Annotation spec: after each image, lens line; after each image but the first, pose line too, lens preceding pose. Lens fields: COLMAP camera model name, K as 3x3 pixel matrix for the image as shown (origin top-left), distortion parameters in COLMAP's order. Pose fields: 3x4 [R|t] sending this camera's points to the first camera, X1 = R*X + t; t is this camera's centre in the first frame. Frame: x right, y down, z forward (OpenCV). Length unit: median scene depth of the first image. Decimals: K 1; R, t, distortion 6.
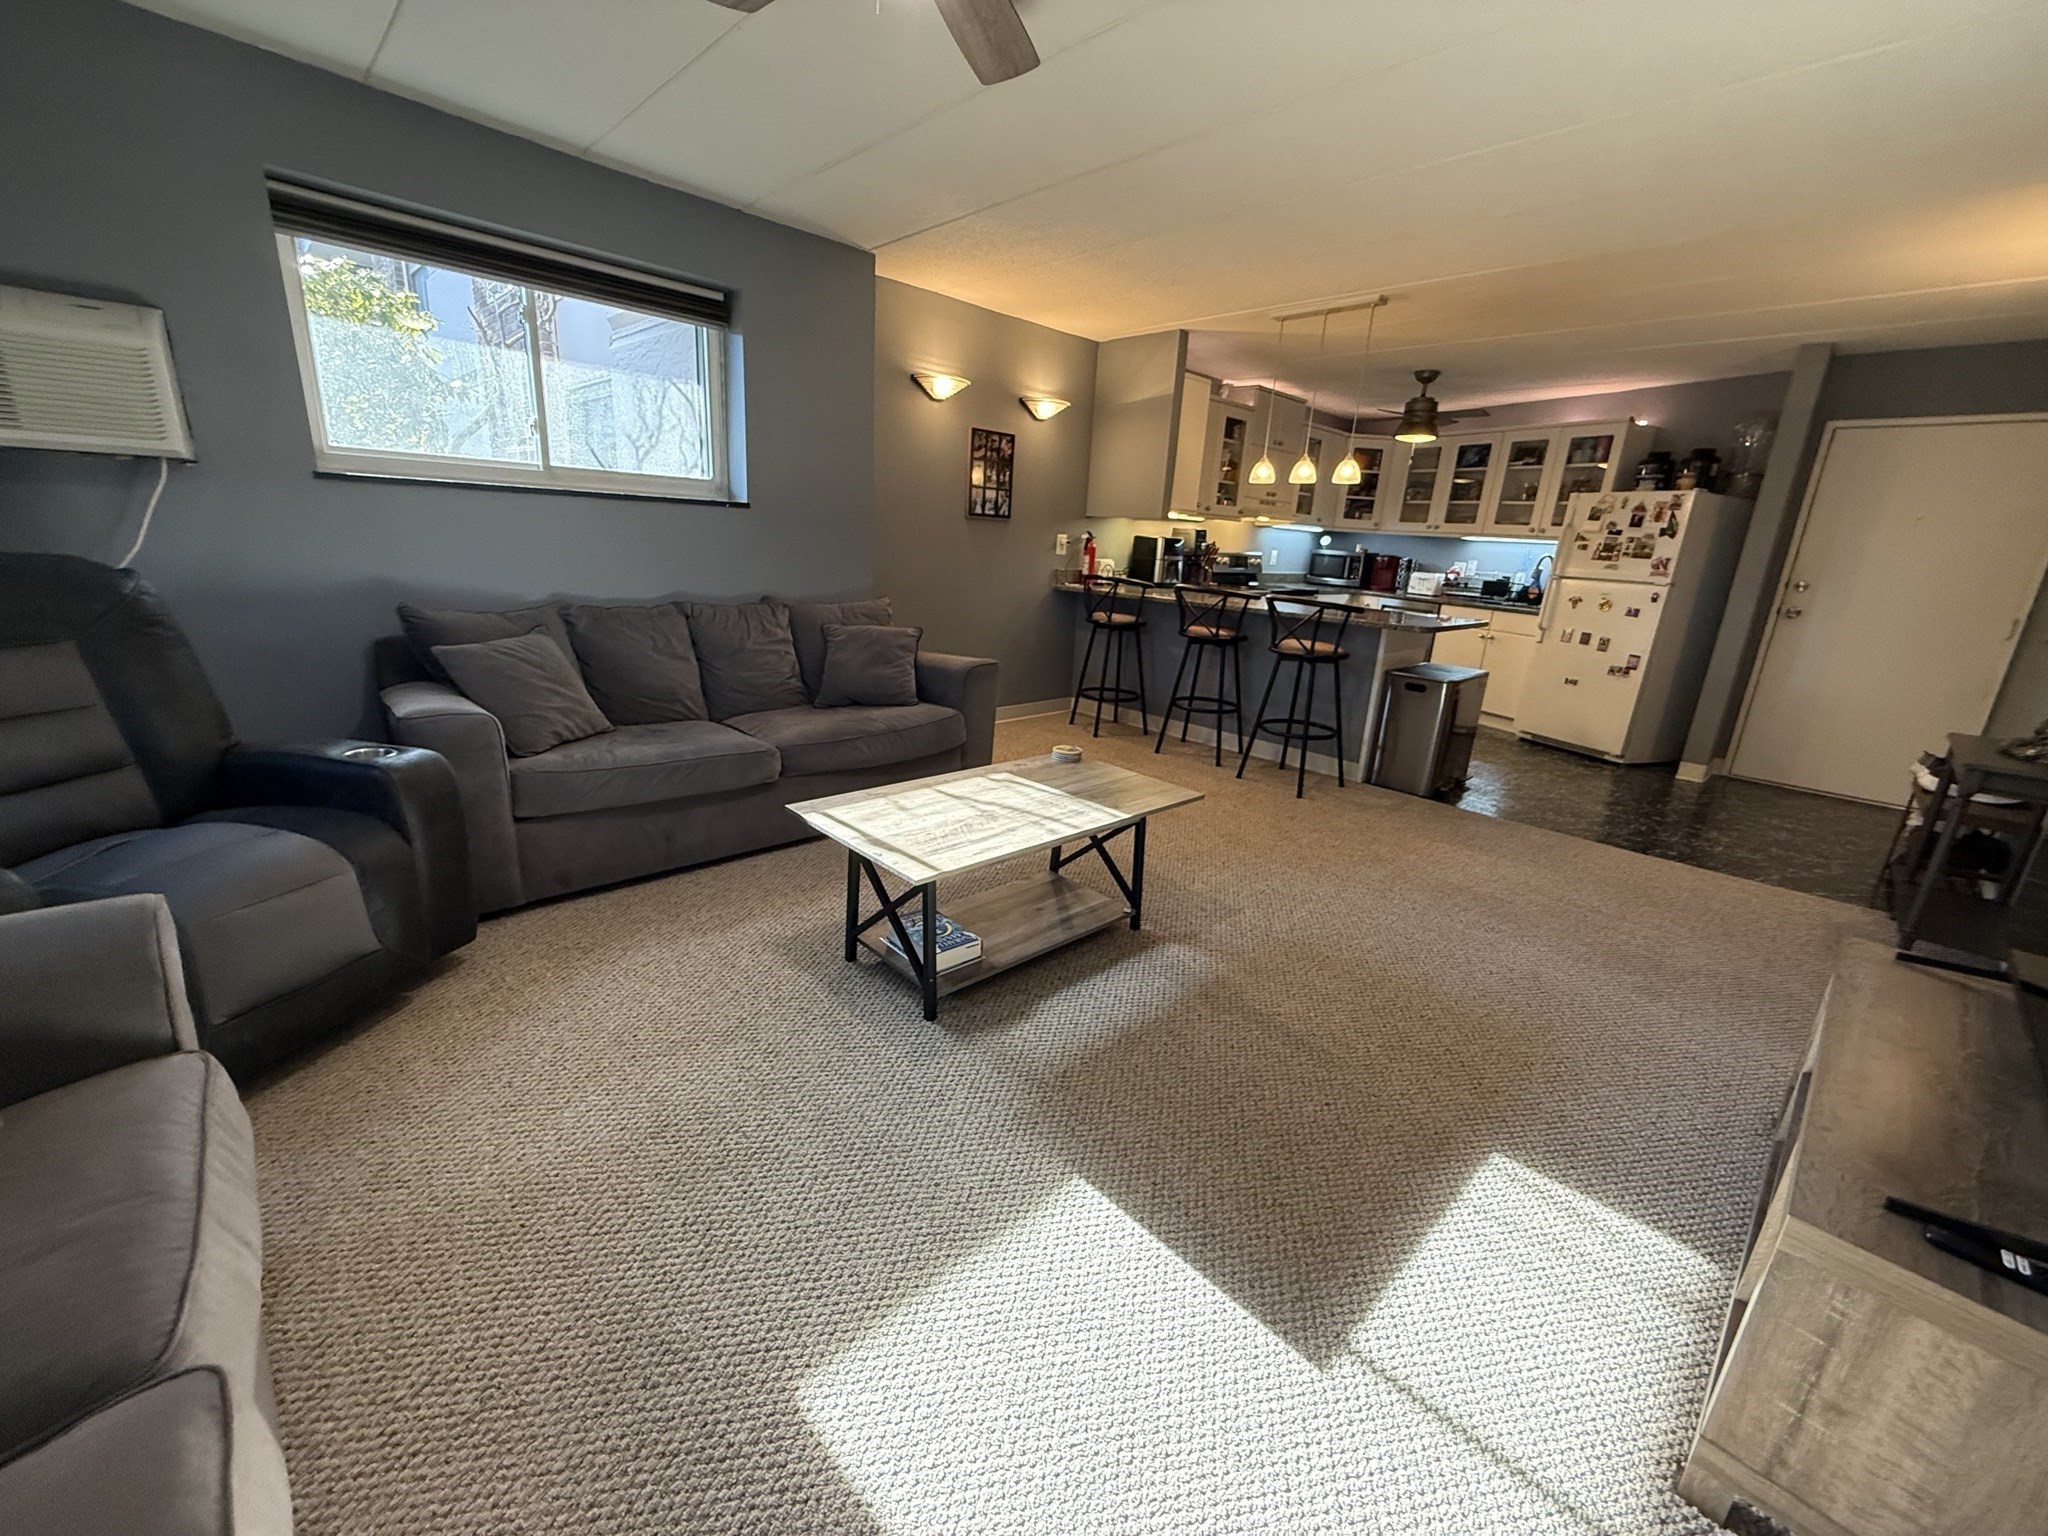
lens RADIAL K [[814.7, 0, 1016.3], [0, 814.7, 767.7], [0, 0, 1]] dist [-0.000025, 0.000038]
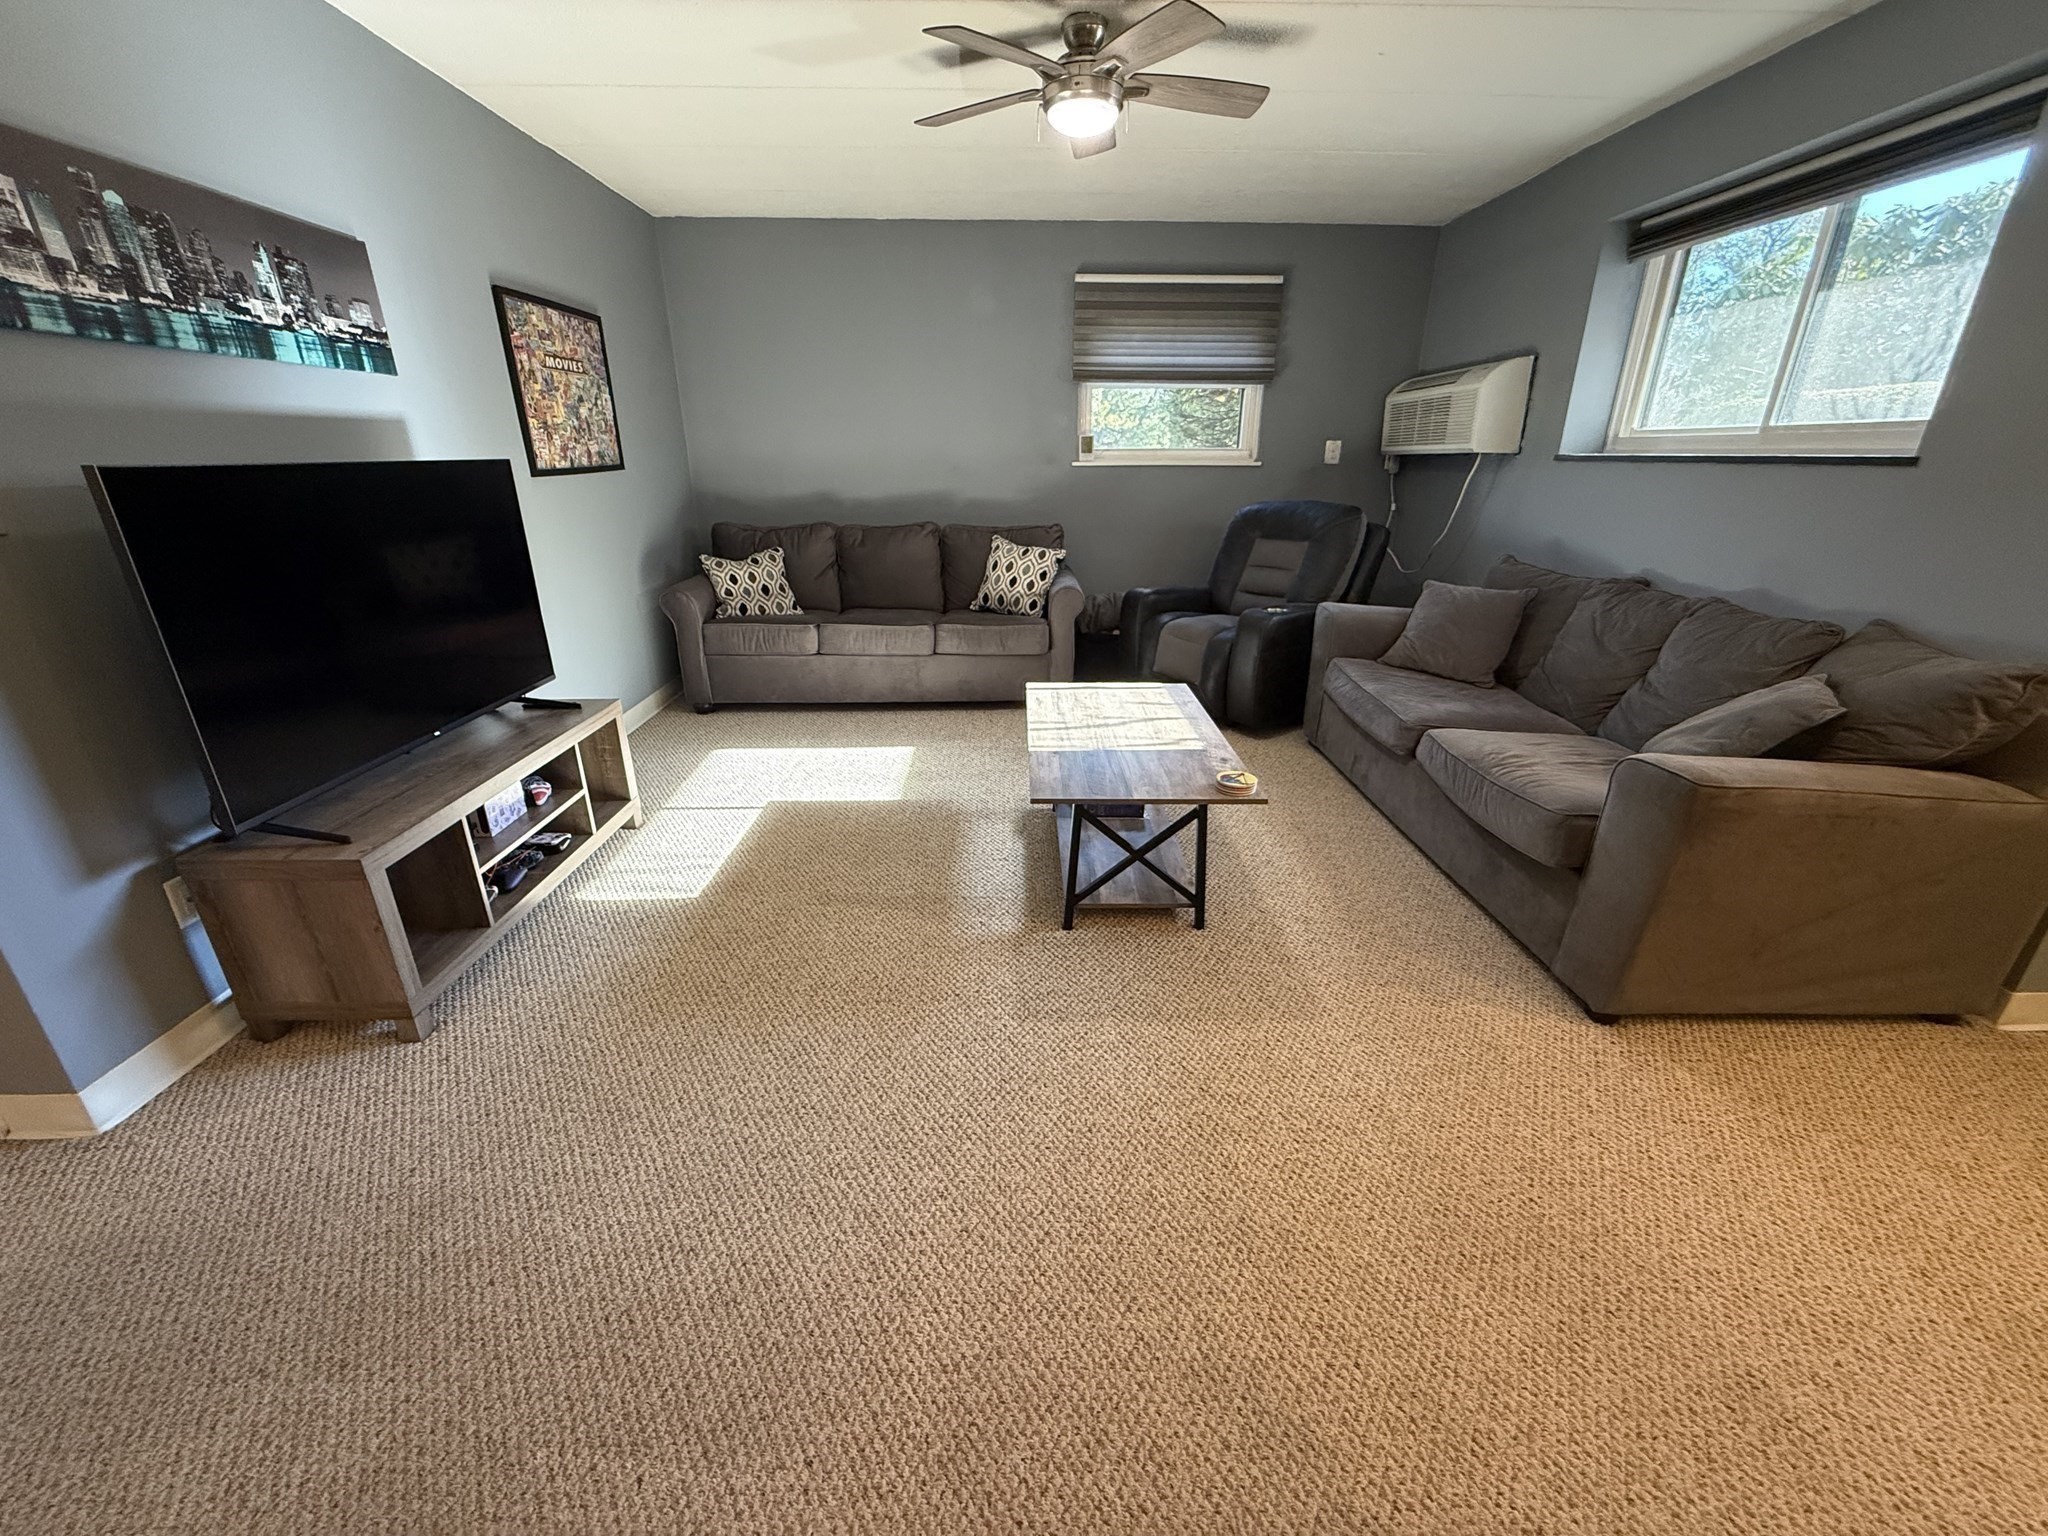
lens RADIAL K [[814.7, 0, 1018.4], [0, 814.7, 768.5], [0, 0, 1]] dist [-0.000025, 0.000038]
pose [[-0.679806, 0.210980, -0.702390, 0.406500], [-0.240443, 0.840677, 0.485230, -0.193965], [0.692857, 0.498747, -0.520769, 0.707674]]
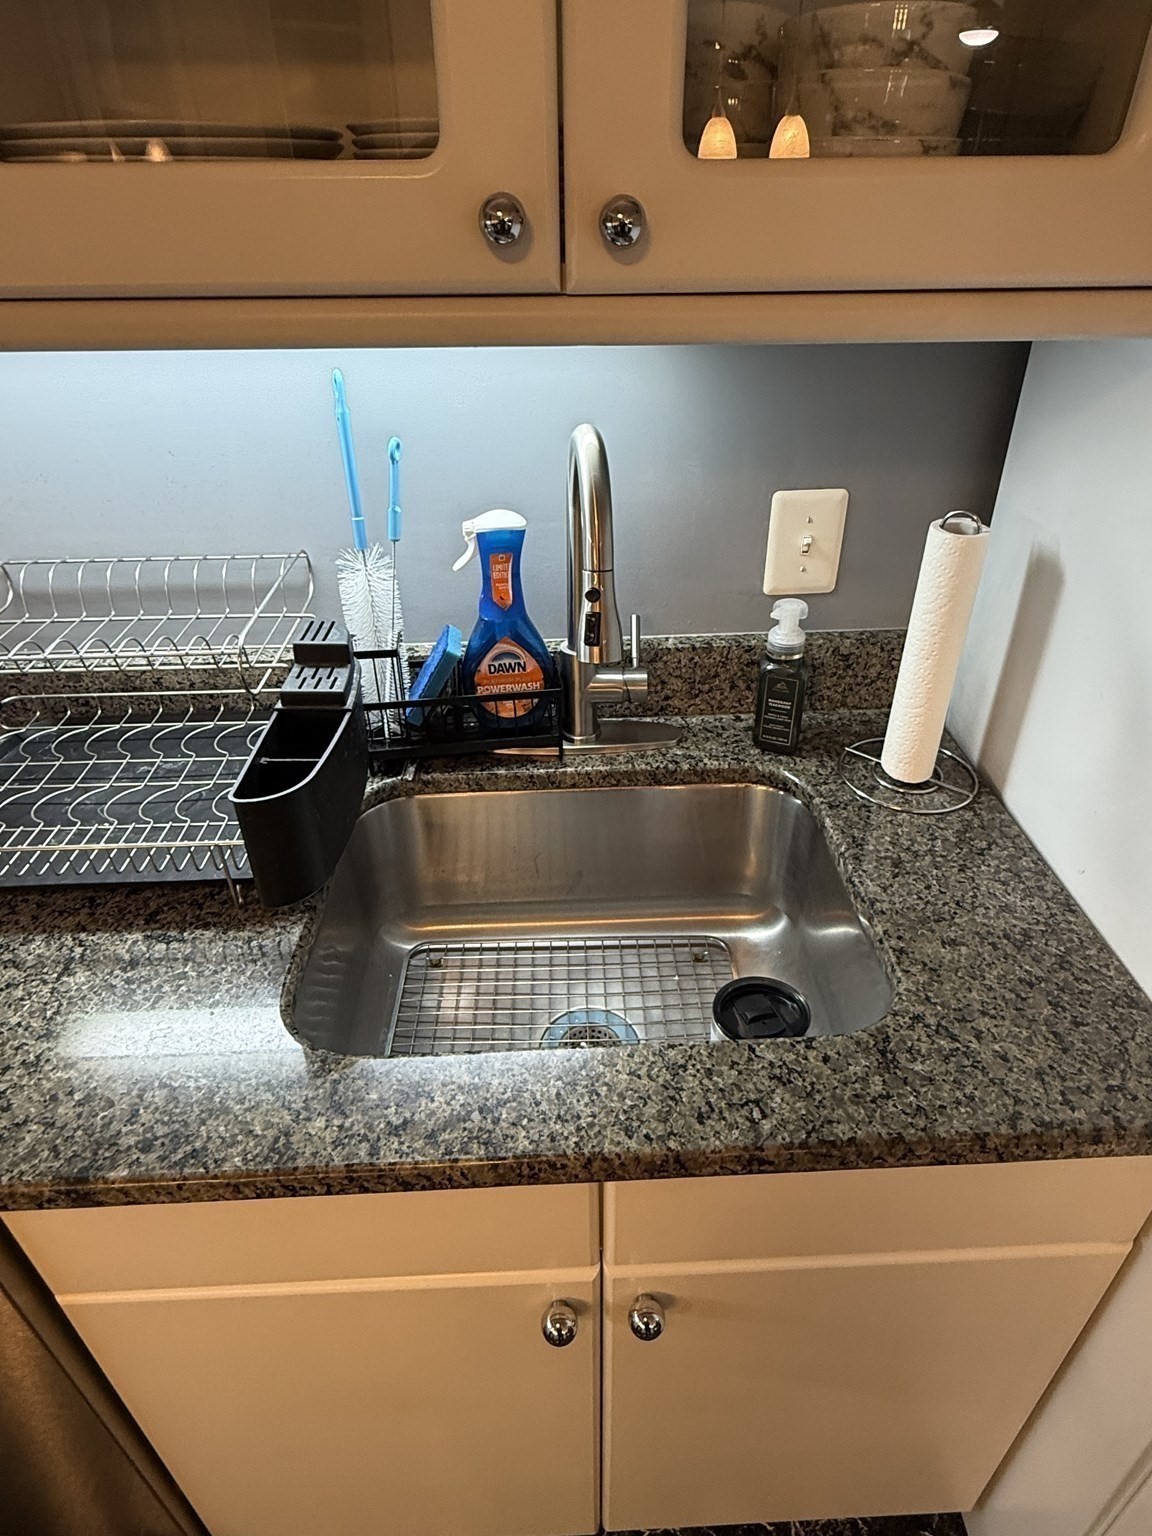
lens RADIAL K [[849.9, 0, 576.8], [0, 849.9, 750.2], [0, 0, 1]] dist [-0.002124, 0.003065]
pose [[0.366417, -0.559027, 0.743793, 0.656045], [0.293487, 0.828021, 0.477751, -0.348854], [-0.882952, 0.043237, 0.467468, 1.162929]]
